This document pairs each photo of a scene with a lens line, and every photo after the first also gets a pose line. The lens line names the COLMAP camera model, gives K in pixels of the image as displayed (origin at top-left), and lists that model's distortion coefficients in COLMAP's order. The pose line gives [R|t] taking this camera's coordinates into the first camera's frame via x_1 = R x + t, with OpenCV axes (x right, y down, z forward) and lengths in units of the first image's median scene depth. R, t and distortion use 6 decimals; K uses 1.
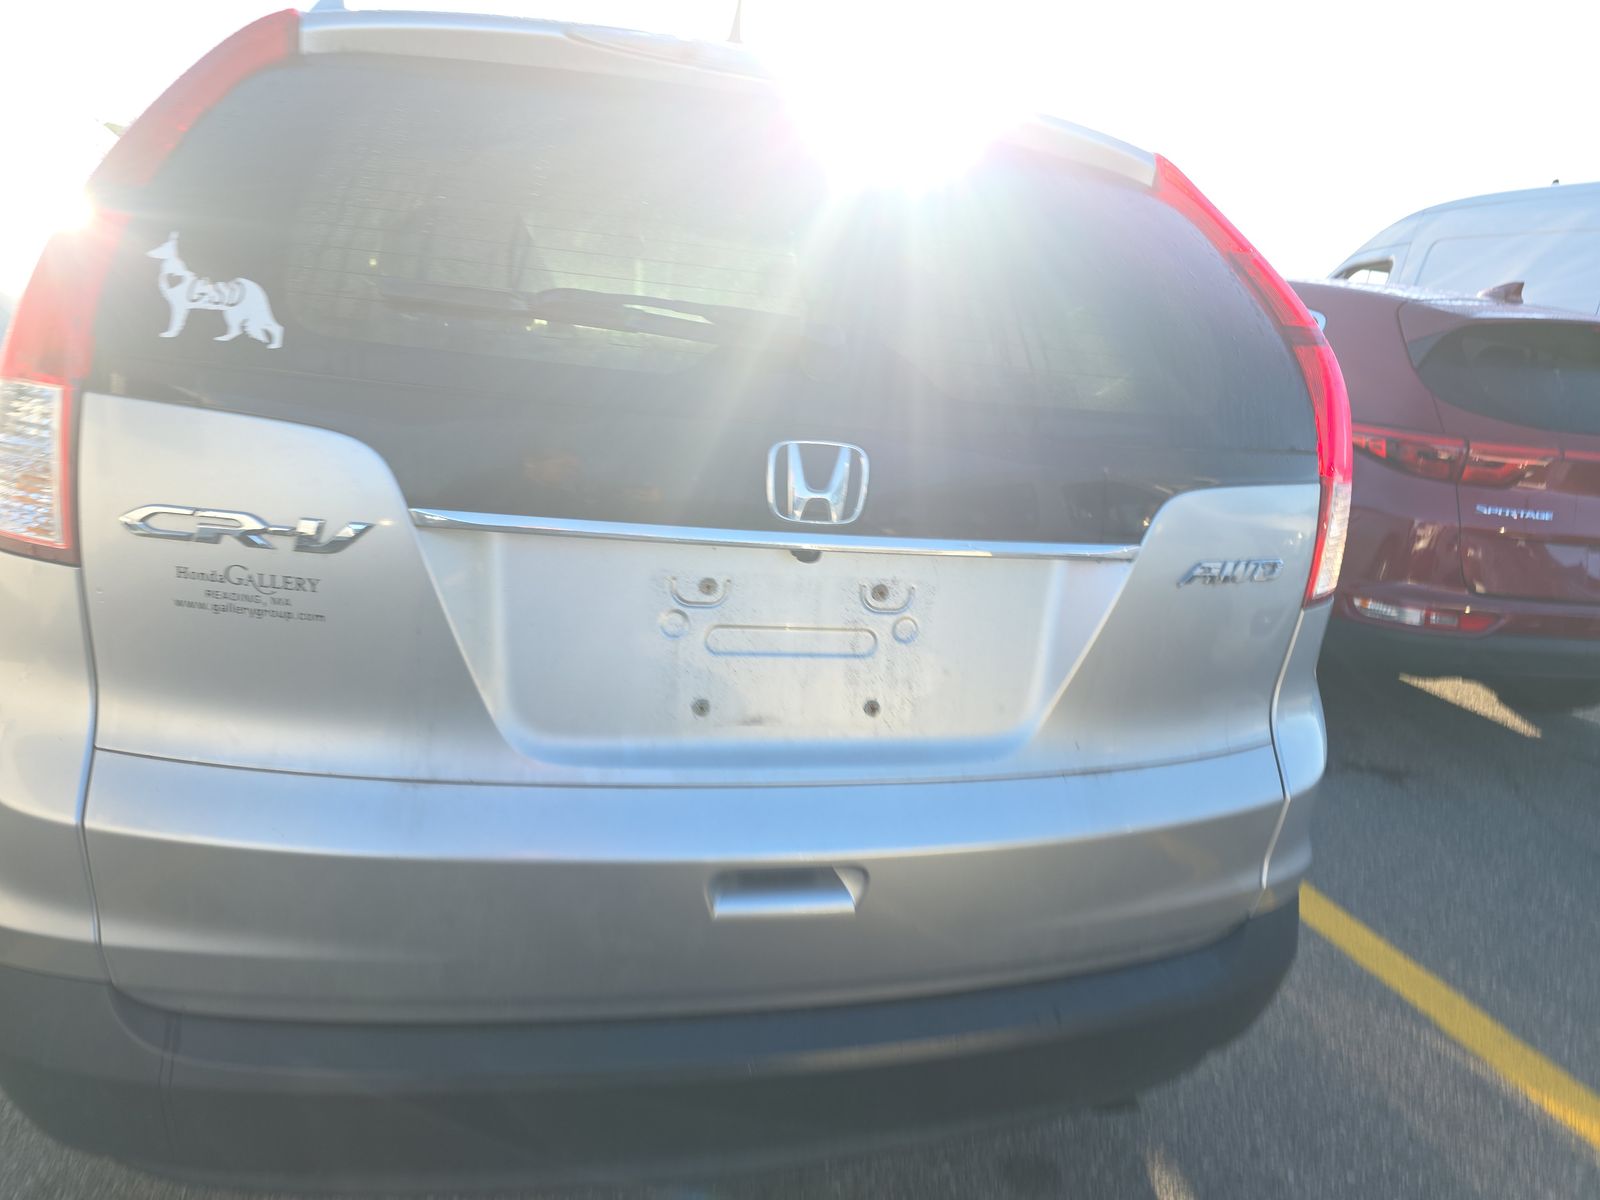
lens RADIAL K [[1100.3, 0, 824.3], [0, 1100.3, 601.7], [0, 0, 1]] dist [0.030693, -0.019012]
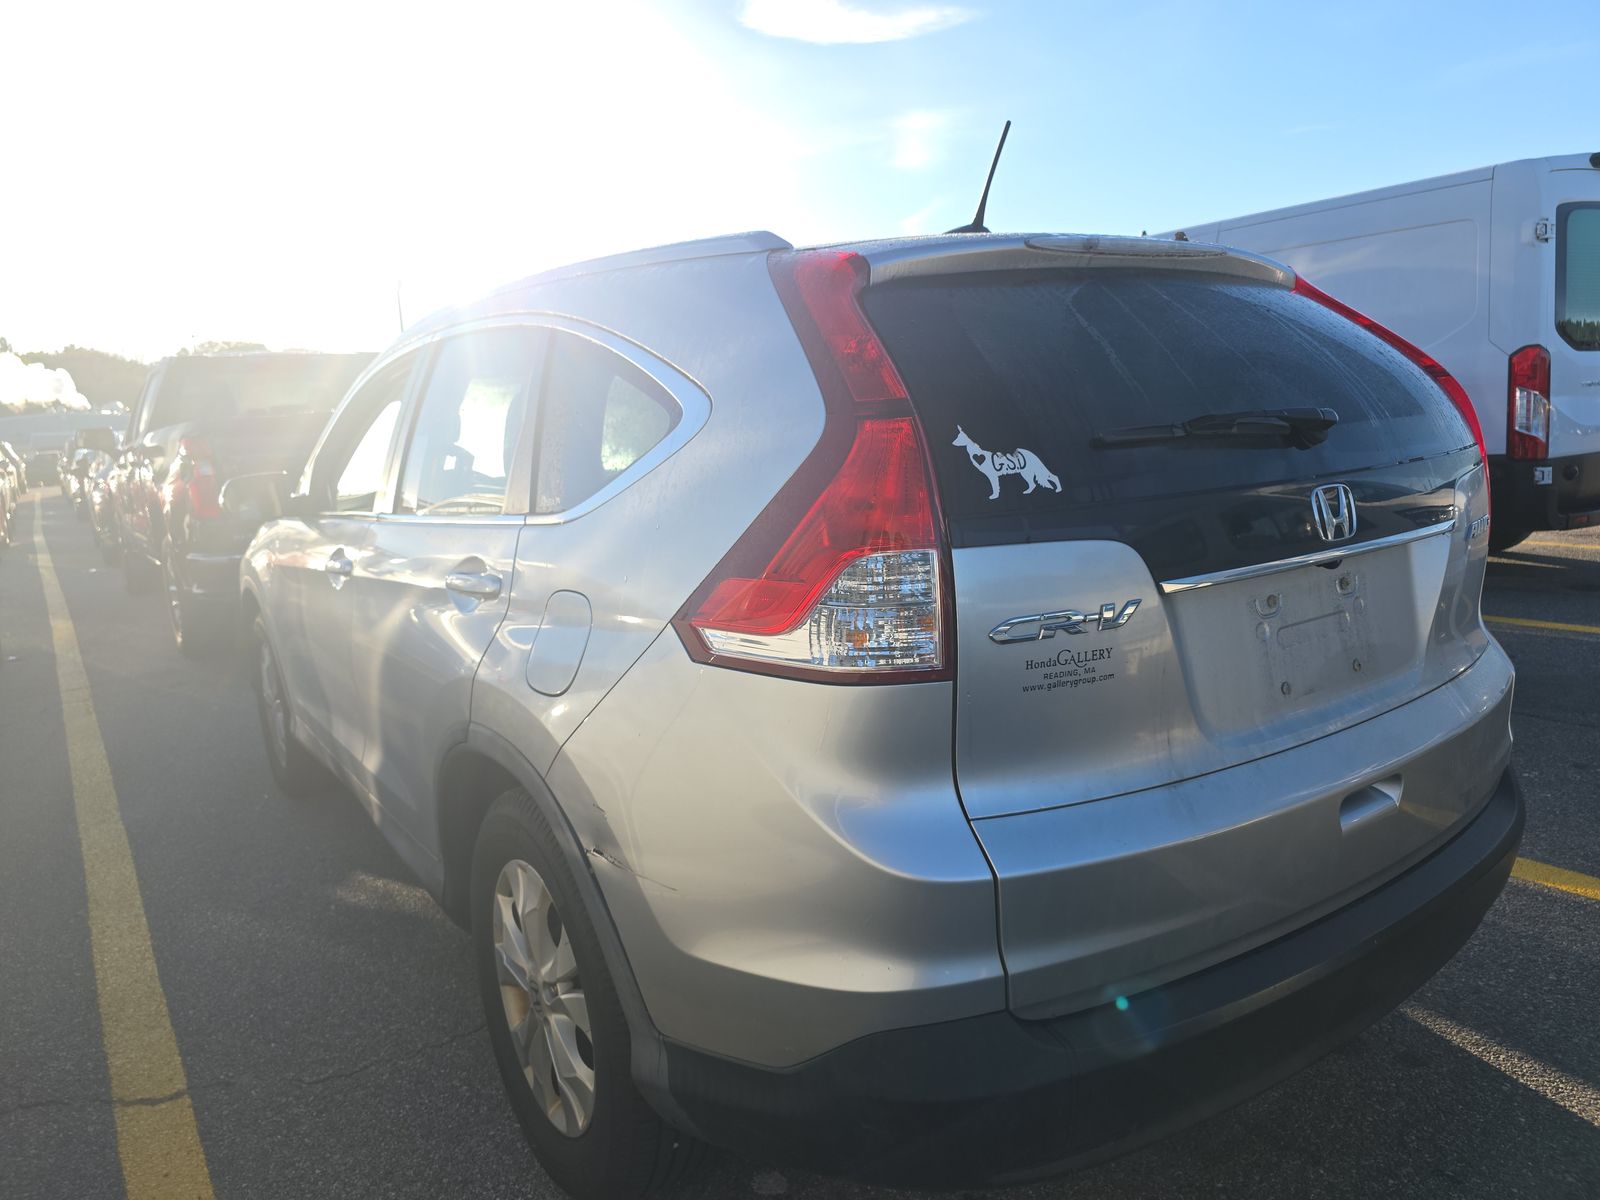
lens RADIAL K [[1100.3, 0, 824.3], [0, 1100.3, 601.7], [0, 0, 1]] dist [0.030693, -0.019012]
pose [[0.934808, -0.224106, 0.275520, -1.159036], [0.248836, 0.966815, -0.057870, -0.085205], [-0.253408, 0.122656, 0.959552, -0.235559]]
